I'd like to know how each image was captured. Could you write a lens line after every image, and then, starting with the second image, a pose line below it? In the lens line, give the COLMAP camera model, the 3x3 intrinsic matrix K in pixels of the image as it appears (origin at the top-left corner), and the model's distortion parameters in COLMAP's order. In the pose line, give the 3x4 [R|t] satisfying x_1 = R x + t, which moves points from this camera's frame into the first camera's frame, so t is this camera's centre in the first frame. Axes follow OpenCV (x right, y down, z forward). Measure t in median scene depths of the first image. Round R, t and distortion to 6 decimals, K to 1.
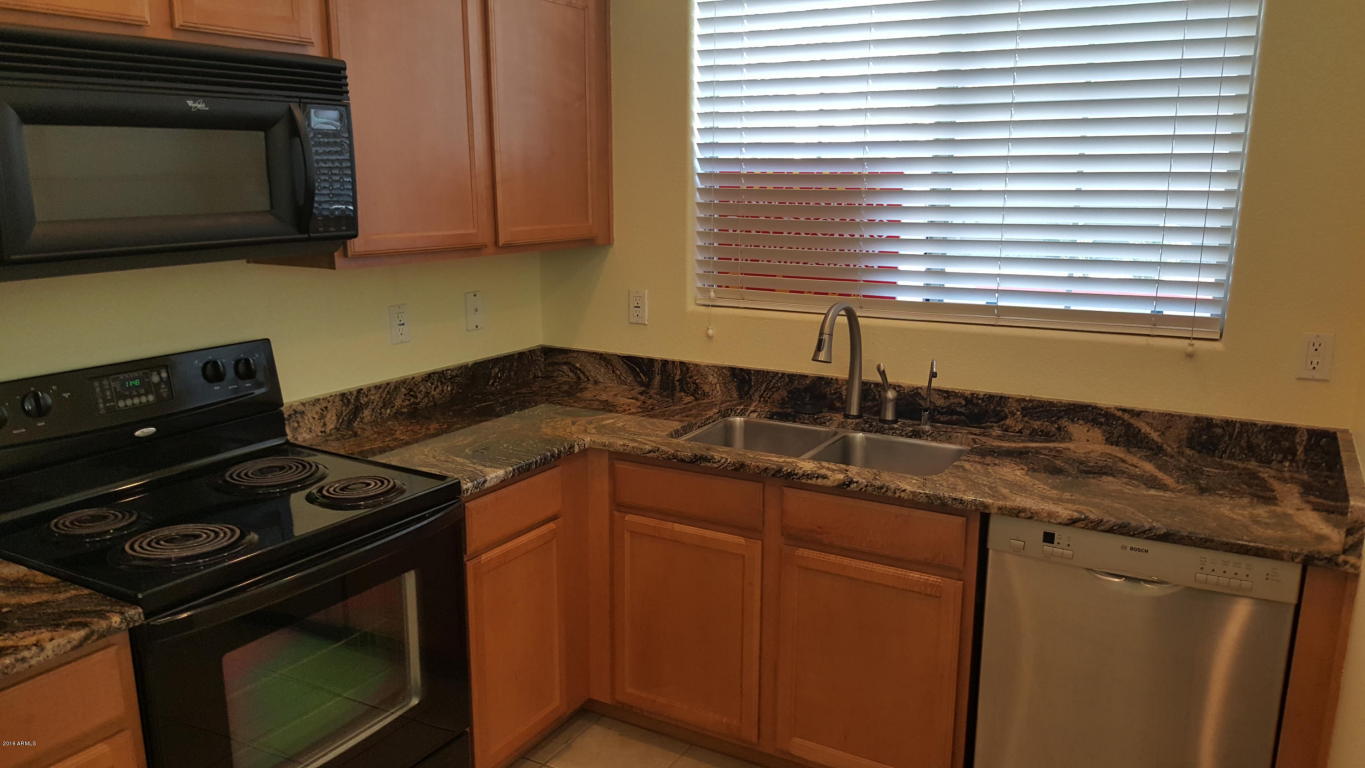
lens RADIAL K [[1013.6, 0, 682.6], [0, 1013.6, 398.2], [0, 0, 1]] dist [0.135851, -0.246705]
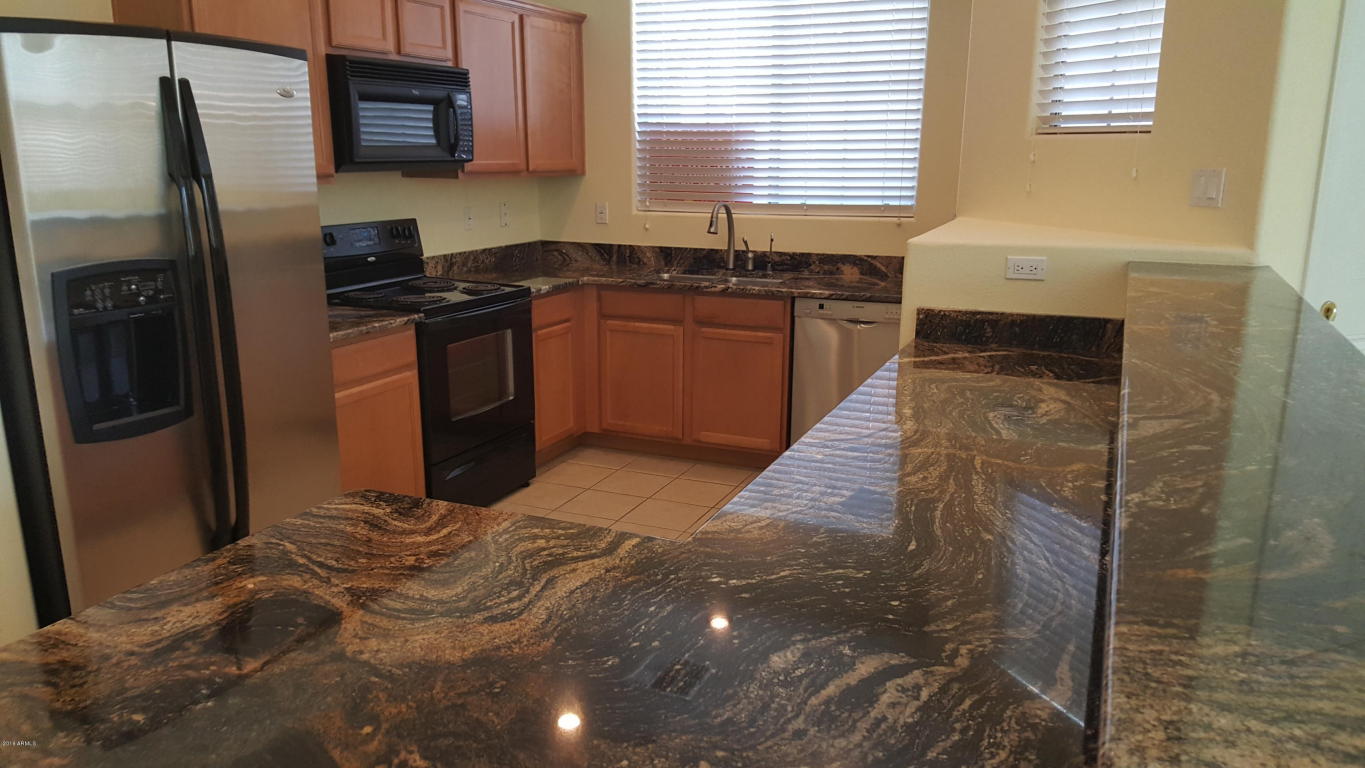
lens RADIAL K [[1015.4, 0, 690.4], [0, 1015.4, 403.9], [0, 0, 1]] dist [0.089719, -0.000851]
pose [[0.993466, -0.027324, 0.110805, -0.110126], [0.023996, 0.999223, 0.031257, 0.204029], [-0.111573, -0.028394, 0.993351, -0.797700]]
